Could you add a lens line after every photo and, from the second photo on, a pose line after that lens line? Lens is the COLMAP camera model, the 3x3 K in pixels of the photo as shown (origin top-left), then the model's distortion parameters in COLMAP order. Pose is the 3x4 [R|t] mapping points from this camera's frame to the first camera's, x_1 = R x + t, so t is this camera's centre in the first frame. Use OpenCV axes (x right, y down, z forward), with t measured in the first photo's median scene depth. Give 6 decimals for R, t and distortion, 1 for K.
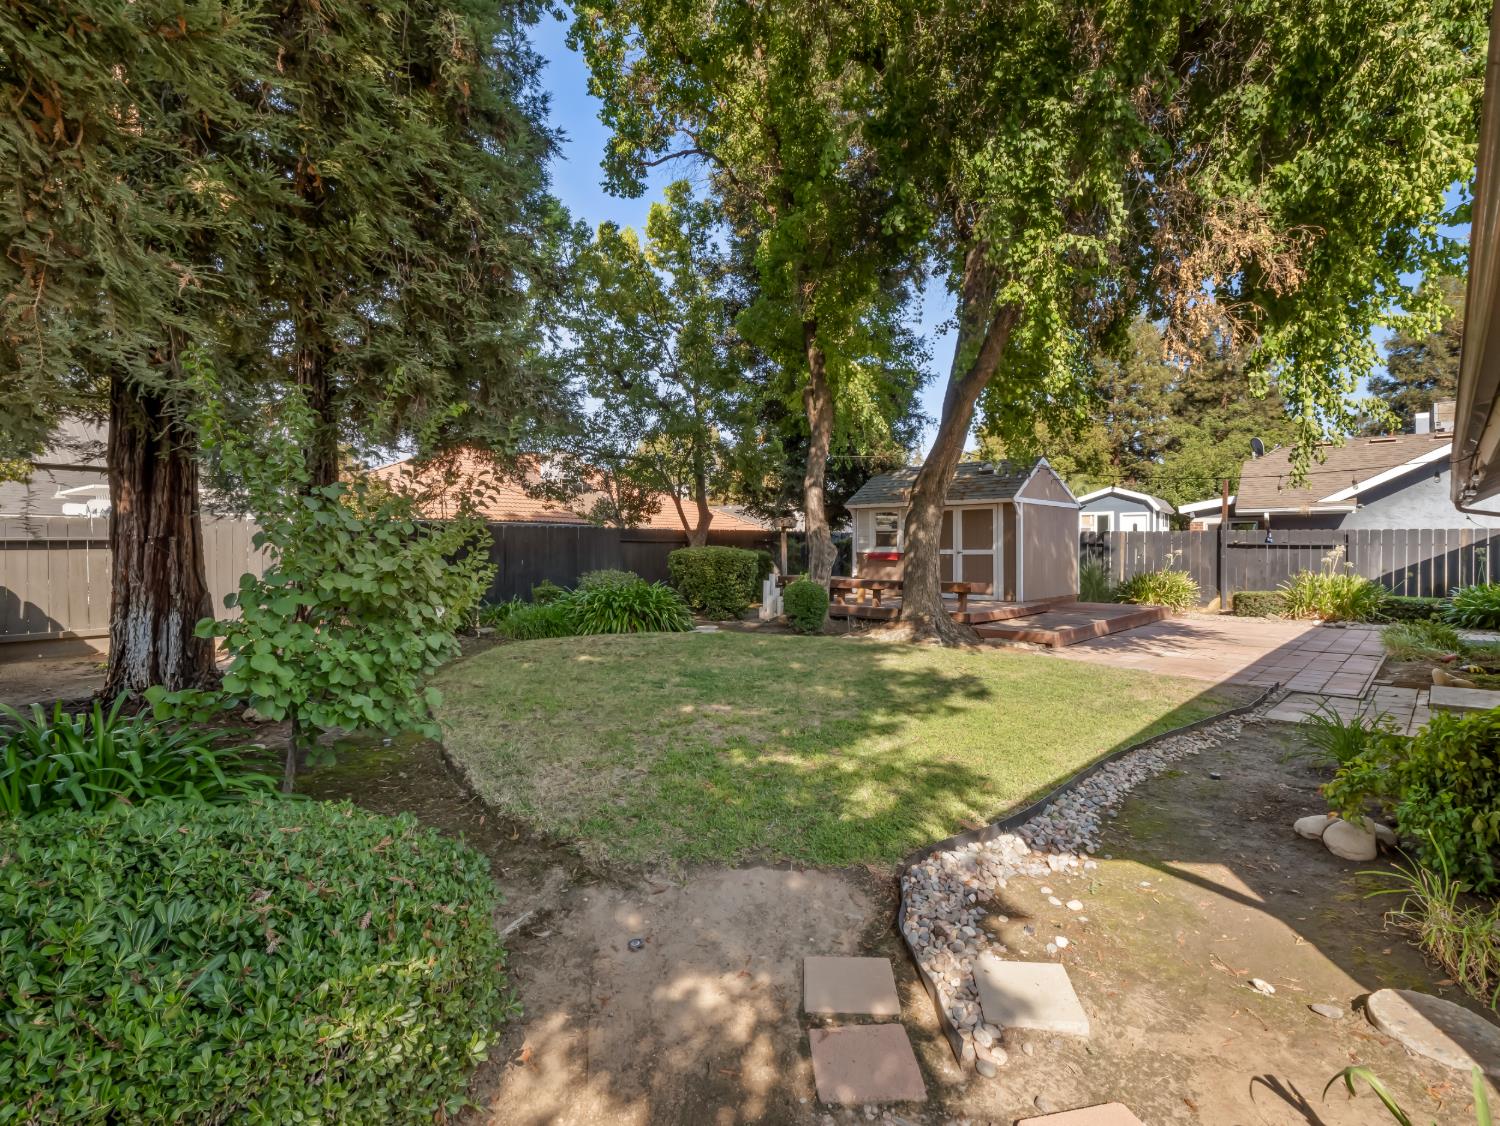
lens RADIAL K [[728.1, 0, 745.2], [0, 728.1, 556.0], [0, 0, 1]] dist [-0.003208, -0.007645]
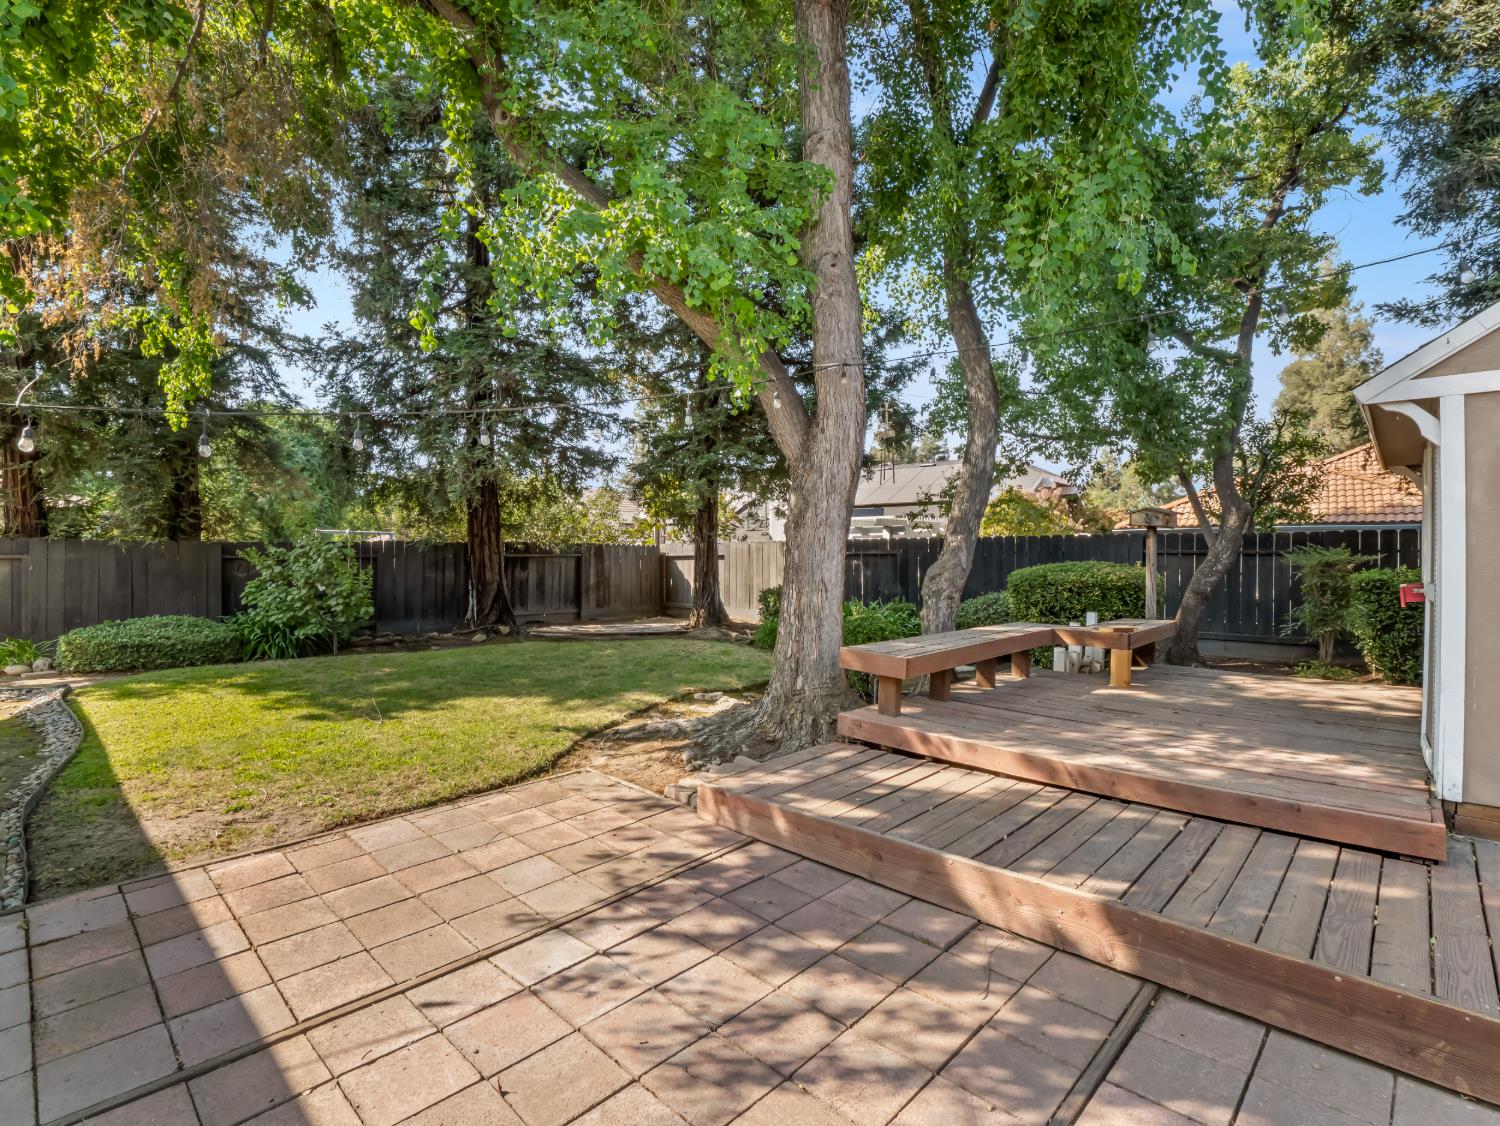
lens RADIAL K [[723.9, 0, 746.2], [0, 723.9, 573.1], [0, 0, 1]] dist [-0.004627, -0.001880]
pose [[0.001142, 0.024797, -0.999692, 0.514812], [-0.014900, 0.999582, 0.024777, -0.013979], [0.999888, 0.014867, 0.001511, 0.634748]]
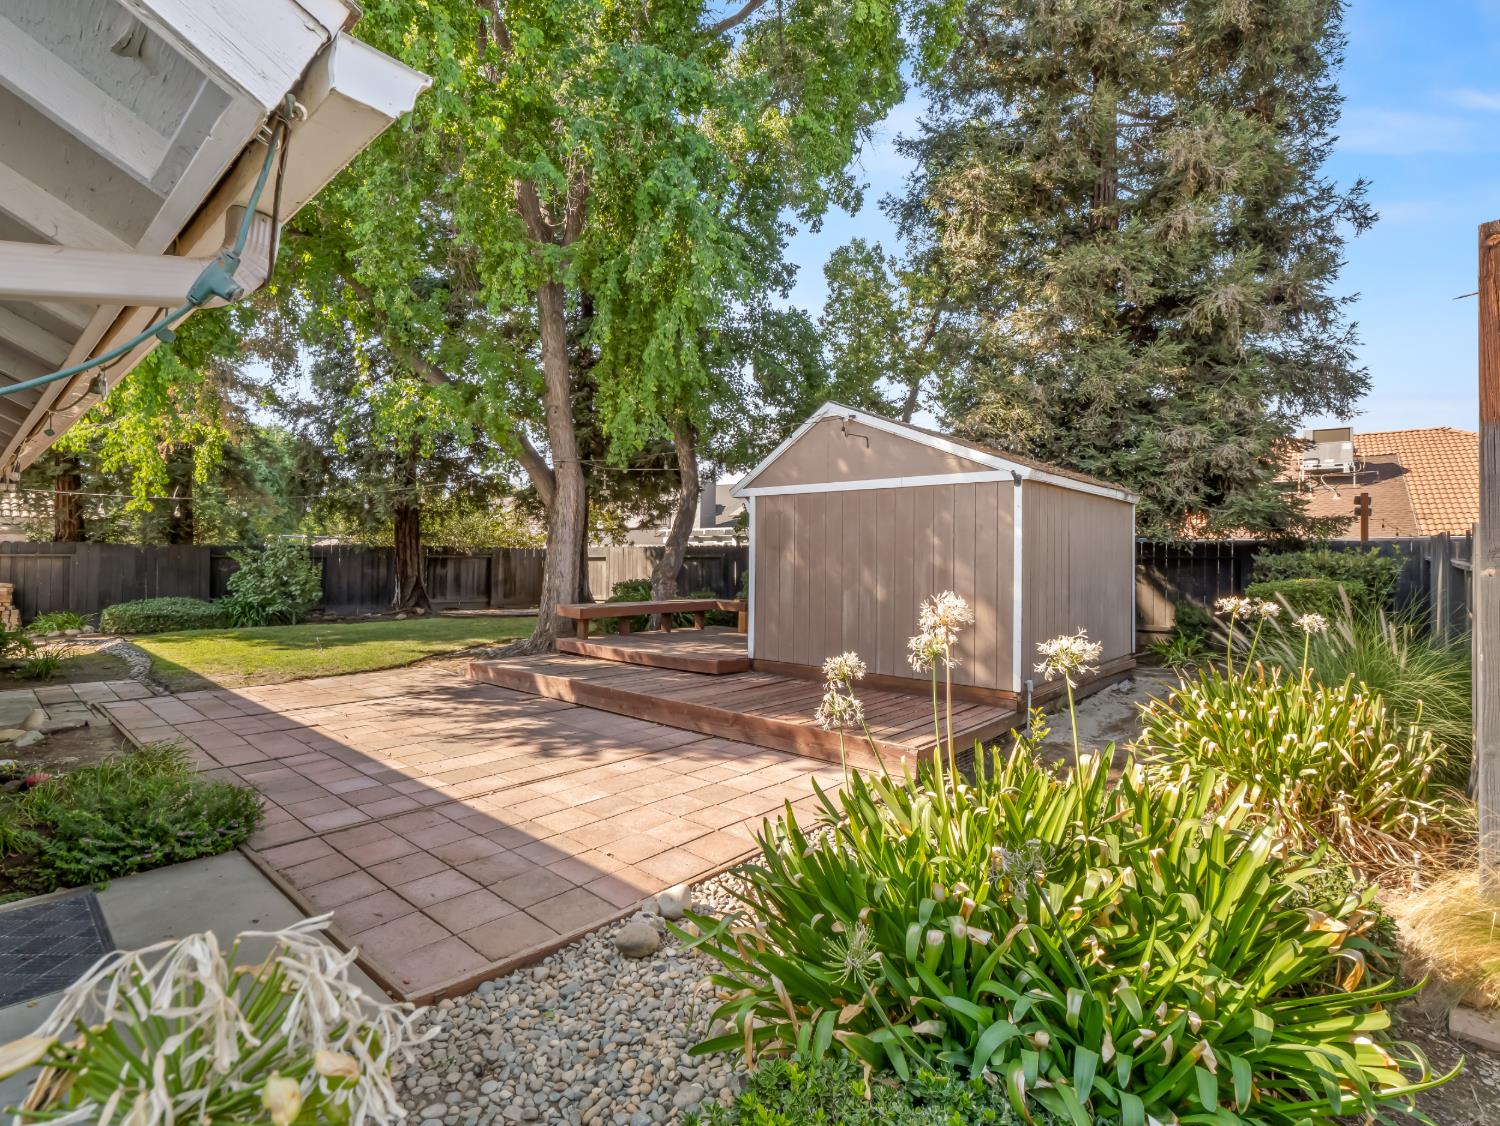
lens RADIAL K [[746.9, 0, 750.0], [0, 746.9, 563.0], [0, 0, 1]] dist [-0.005700, -0.000874]
pose [[0.035334, 0.008173, -0.999342, 0.837326], [-0.021368, 0.999744, 0.007420, -0.018695], [0.999147, 0.021091, 0.035500, 0.813780]]
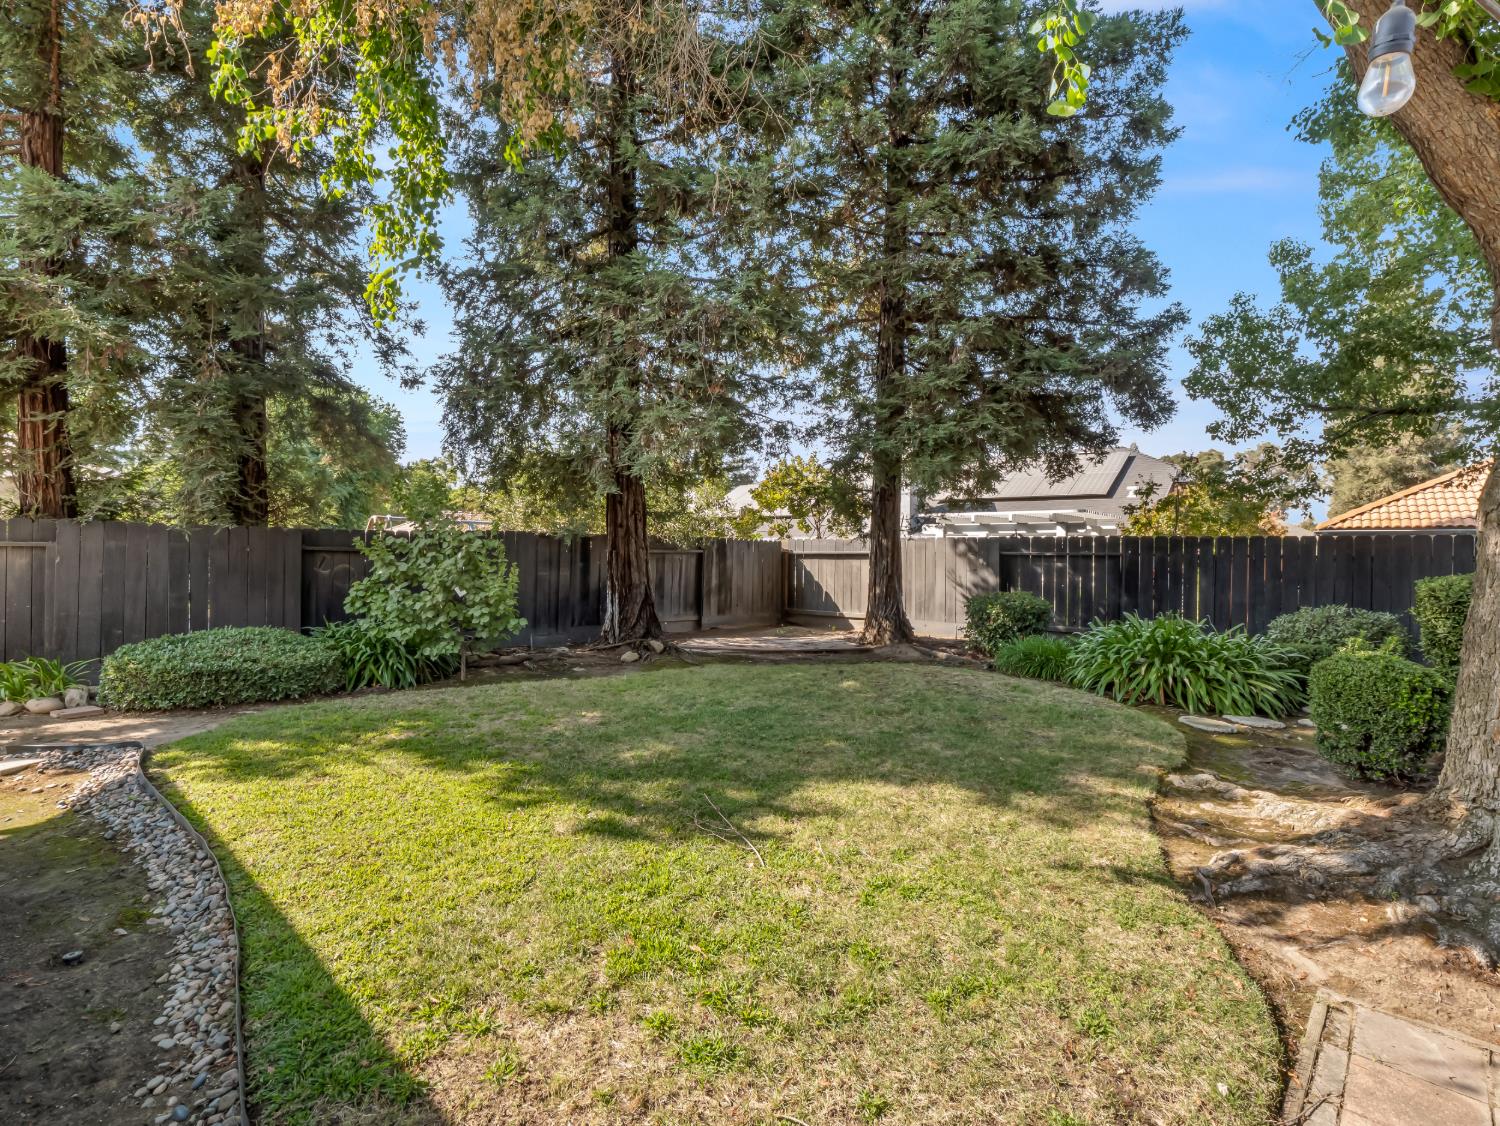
lens RADIAL K [[728.1, 0, 745.2], [0, 728.1, 556.0], [0, 0, 1]] dist [-0.003208, -0.007645]
pose [[0.018664, 0.005180, -0.999812, 0.356534], [-0.028524, 0.999582, 0.004647, -0.010635], [0.999419, 0.028432, 0.018804, 0.441868]]
